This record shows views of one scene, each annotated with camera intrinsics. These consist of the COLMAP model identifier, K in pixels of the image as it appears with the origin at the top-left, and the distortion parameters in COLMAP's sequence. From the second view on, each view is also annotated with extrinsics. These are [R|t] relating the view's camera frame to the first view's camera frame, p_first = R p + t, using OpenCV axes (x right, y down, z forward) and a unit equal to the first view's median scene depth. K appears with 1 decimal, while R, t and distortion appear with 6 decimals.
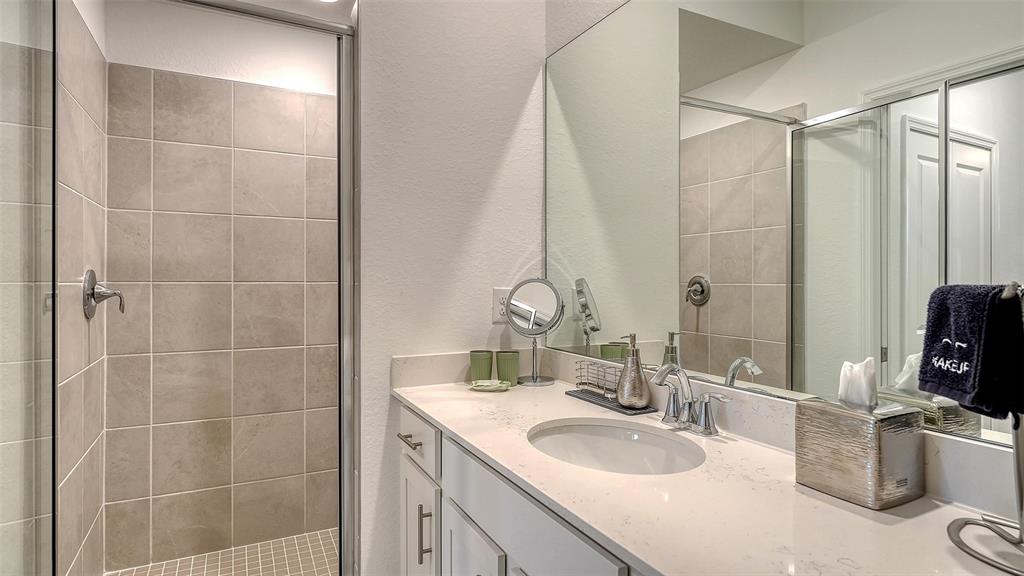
lens RADIAL K [[543.5, 0, 512.0], [0, 543.5, 288.0], [0, 0, 1]] dist [-0.000988, -0.000107]
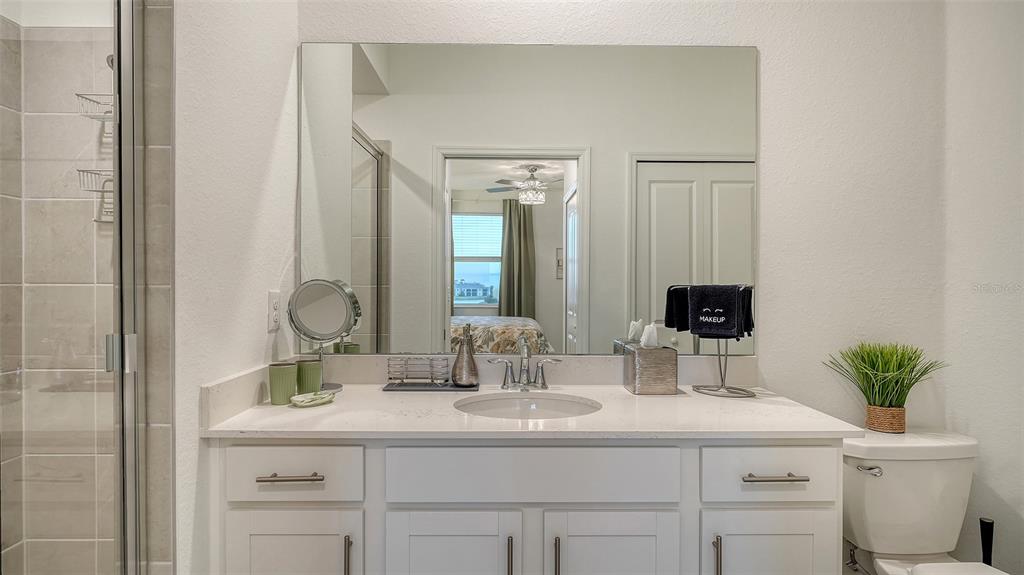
lens RADIAL K [[542.3, 0, 512.0], [0, 542.3, 287.5], [0, 0, 1]] dist [0.001720, 0.000106]
pose [[0.448310, -0.001101, 0.893878, -0.679670], [0.008900, 0.999955, -0.003232, 0.002416], [-0.893834, 0.009405, 0.448299, 0.303393]]
